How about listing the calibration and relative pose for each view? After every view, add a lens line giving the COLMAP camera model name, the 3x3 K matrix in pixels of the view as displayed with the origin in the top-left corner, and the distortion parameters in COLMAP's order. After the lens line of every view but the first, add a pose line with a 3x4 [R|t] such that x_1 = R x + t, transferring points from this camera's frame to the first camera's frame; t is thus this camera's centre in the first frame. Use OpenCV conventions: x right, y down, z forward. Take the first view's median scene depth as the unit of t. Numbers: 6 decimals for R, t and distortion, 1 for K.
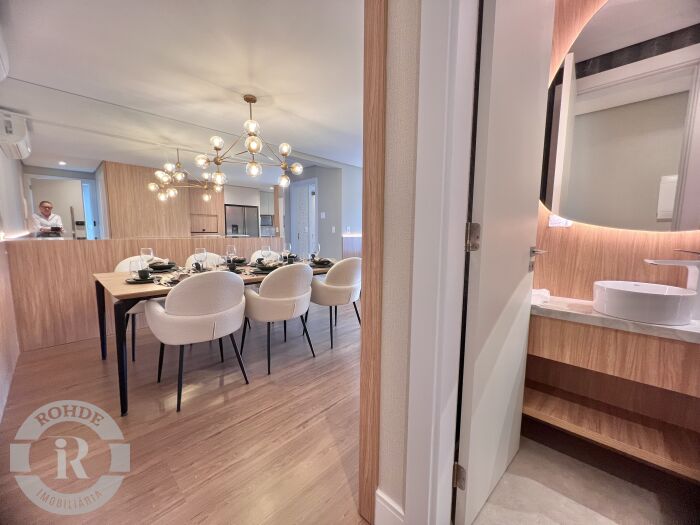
lens RADIAL K [[280.7, 0, 348.1], [0, 280.7, 262.2], [0, 0, 1]] dist [-0.000277, 0.000040]
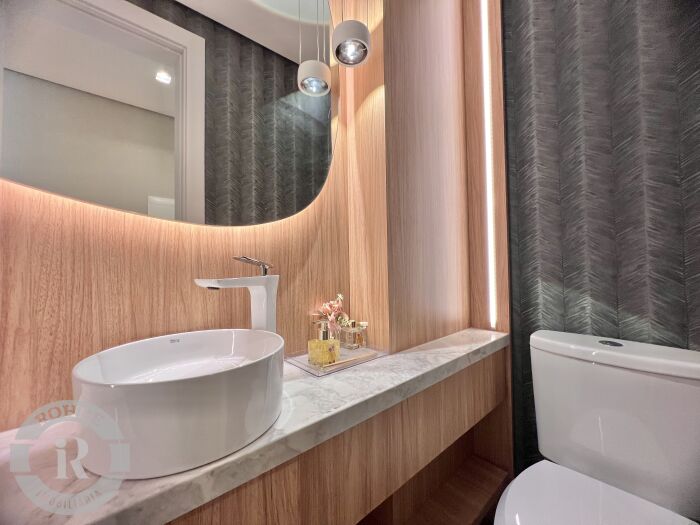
lens RADIAL K [[284.1, 0, 348.3], [0, 284.1, 260.7], [0, 0, 1]] dist [-0.000710, -0.000070]
pose [[0.079868, 0.012491, 0.996727, 0.680113], [0.126147, 0.991755, -0.022537, 0.000636], [-0.988791, 0.127535, 0.077633, 0.764221]]
